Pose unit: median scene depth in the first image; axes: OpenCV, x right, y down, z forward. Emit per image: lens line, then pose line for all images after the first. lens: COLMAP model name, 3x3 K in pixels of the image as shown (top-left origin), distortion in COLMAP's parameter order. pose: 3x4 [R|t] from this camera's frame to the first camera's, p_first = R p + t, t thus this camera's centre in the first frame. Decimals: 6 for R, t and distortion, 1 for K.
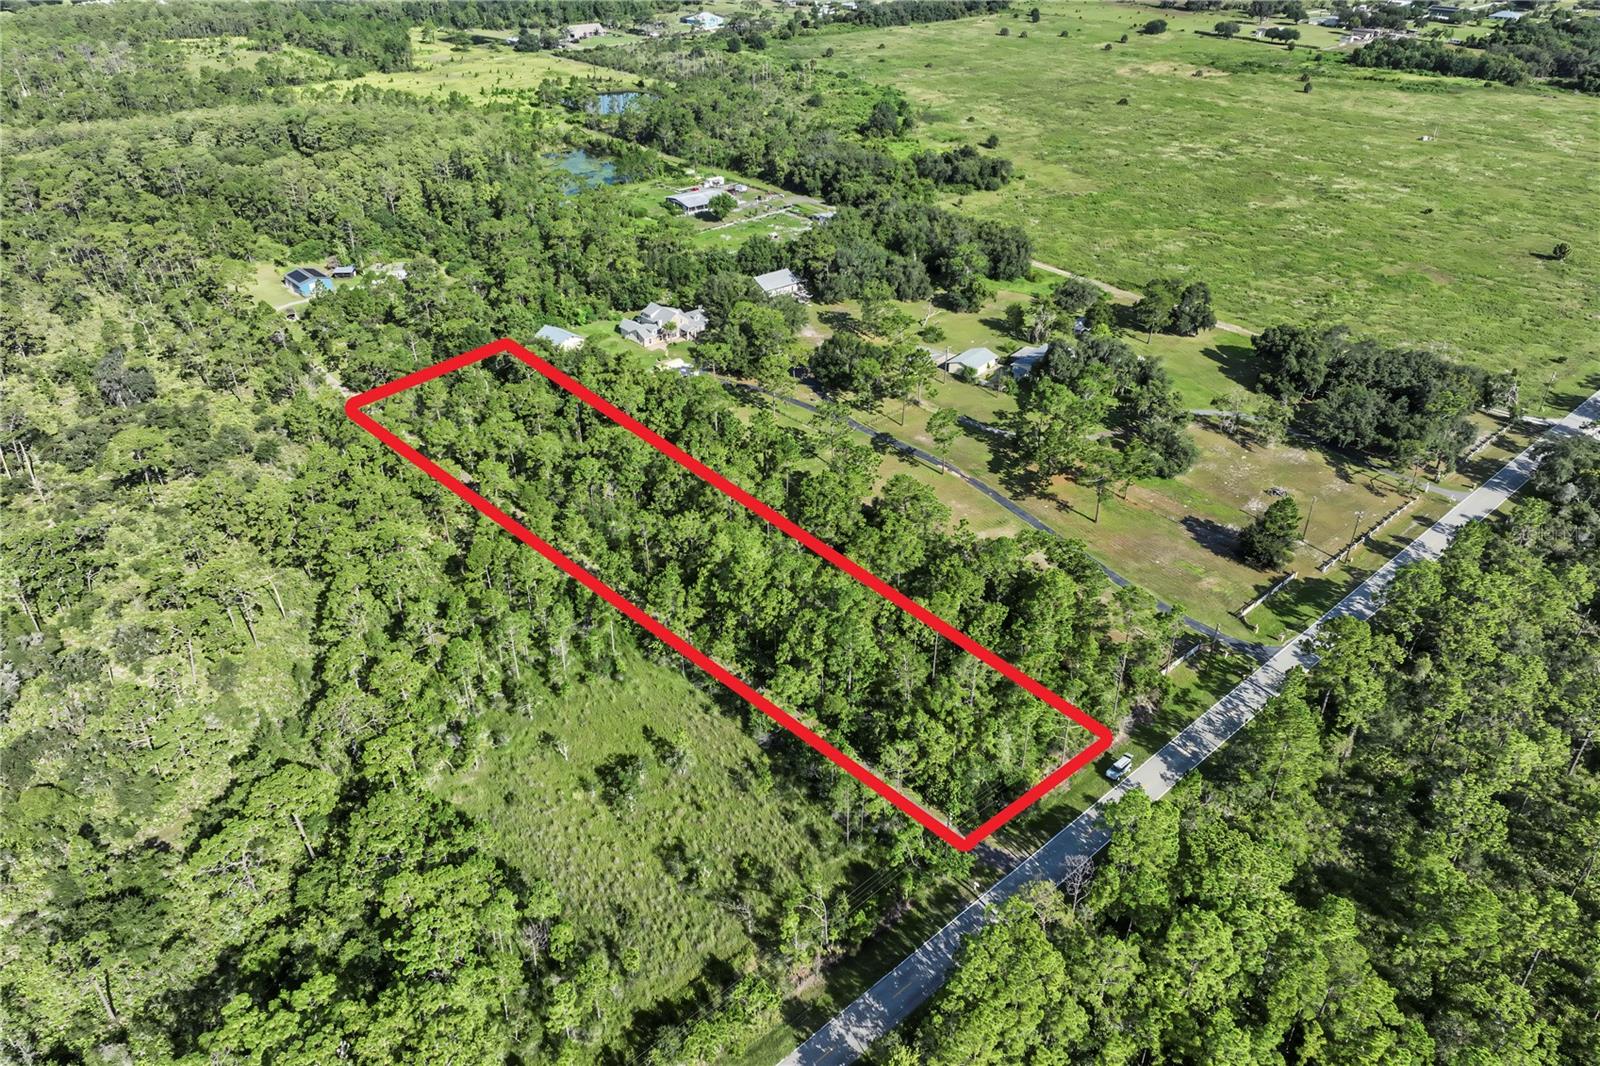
lens RADIAL K [[1105.9, 0, 791.2], [0, 1105.9, 530.2], [0, 0, 1]] dist [-0.000223, 0.009513]
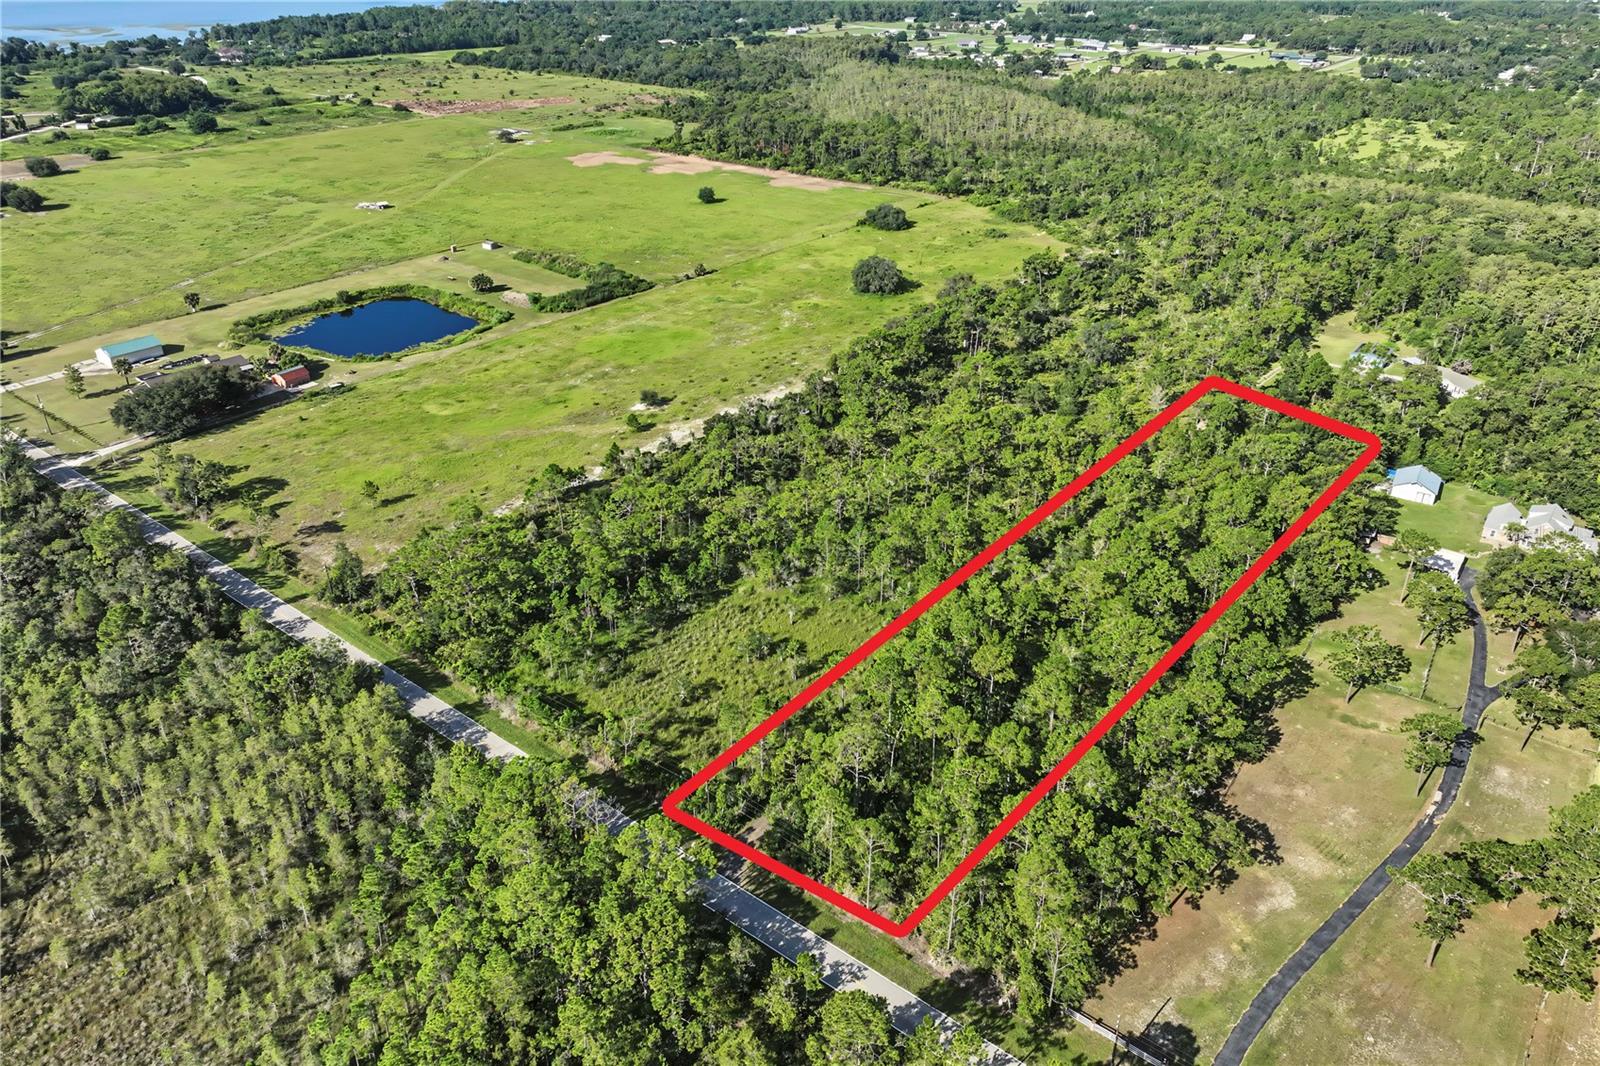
lens RADIAL K [[1096.5, 0, 800.0], [0, 1096.5, 533.0], [0, 0, 1]] dist [-0.004582, 0.016941]
pose [[0.175767, 0.468672, -0.865709, 0.473665], [-0.518012, 0.791837, 0.323507, -0.163833], [0.837119, 0.391586, 0.381957, 0.253677]]
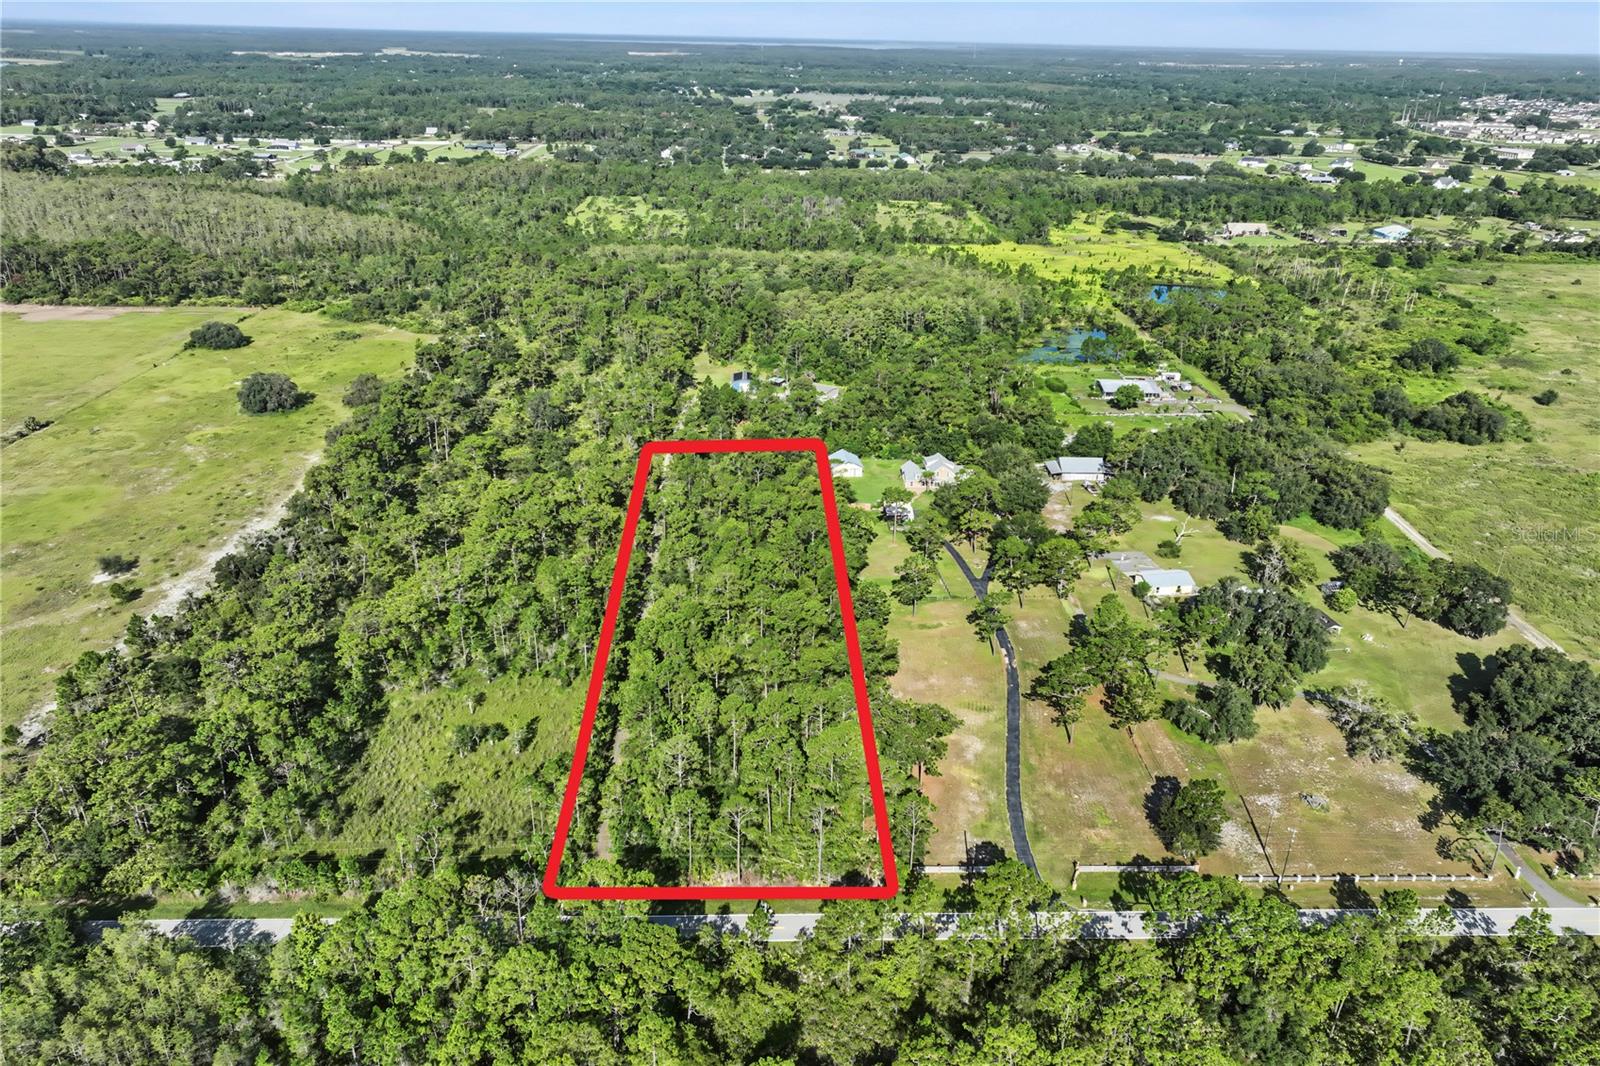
lens RADIAL K [[1148.6, 0, 800.0], [0, 1148.6, 533.0], [0, 0, 1]] dist [0.001527, 0.010476]
pose [[0.767067, 0.261414, -0.585893, 0.456884], [-0.348237, 0.936635, -0.038013, -0.042103], [0.538831, 0.233188, 0.809496, 0.028287]]
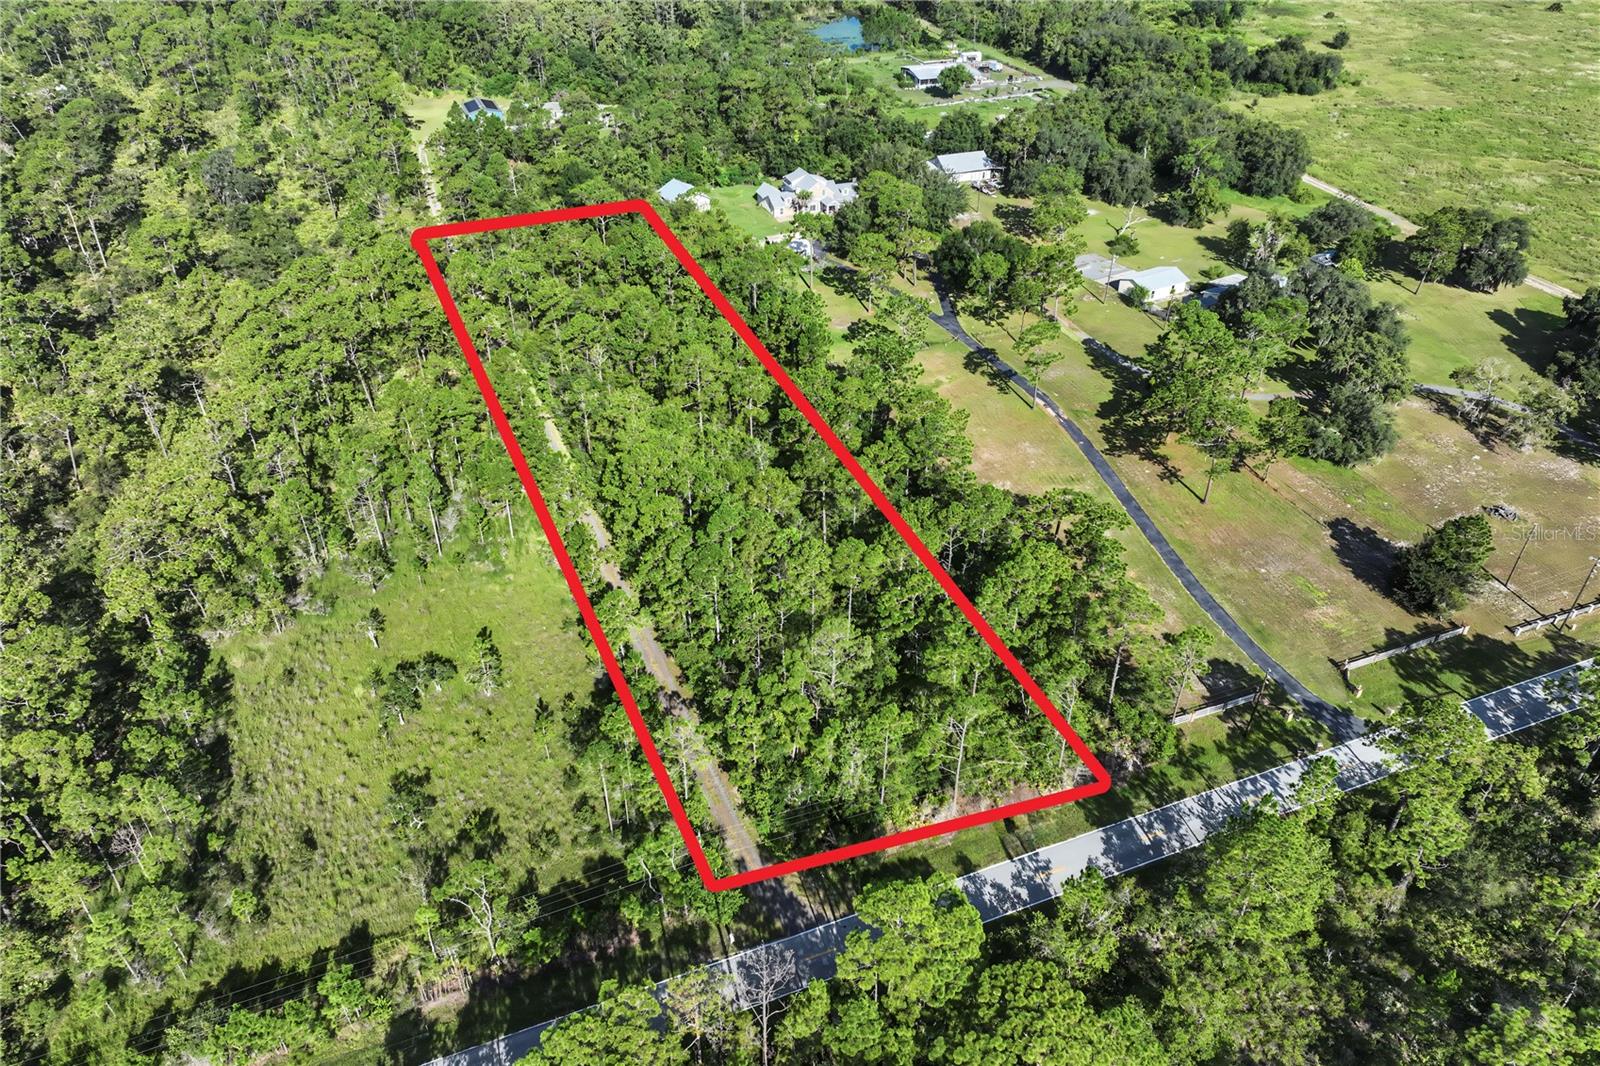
lens RADIAL K [[1110.6, 0, 799.8], [0, 1110.6, 560.2], [0, 0, 1]] dist [-0.003421, 0.015747]
pose [[0.942780, 0.200655, -0.266279, 0.165769], [-0.177823, 0.978172, 0.107506, -0.000950], [0.282038, -0.054004, 0.957882, 0.159745]]
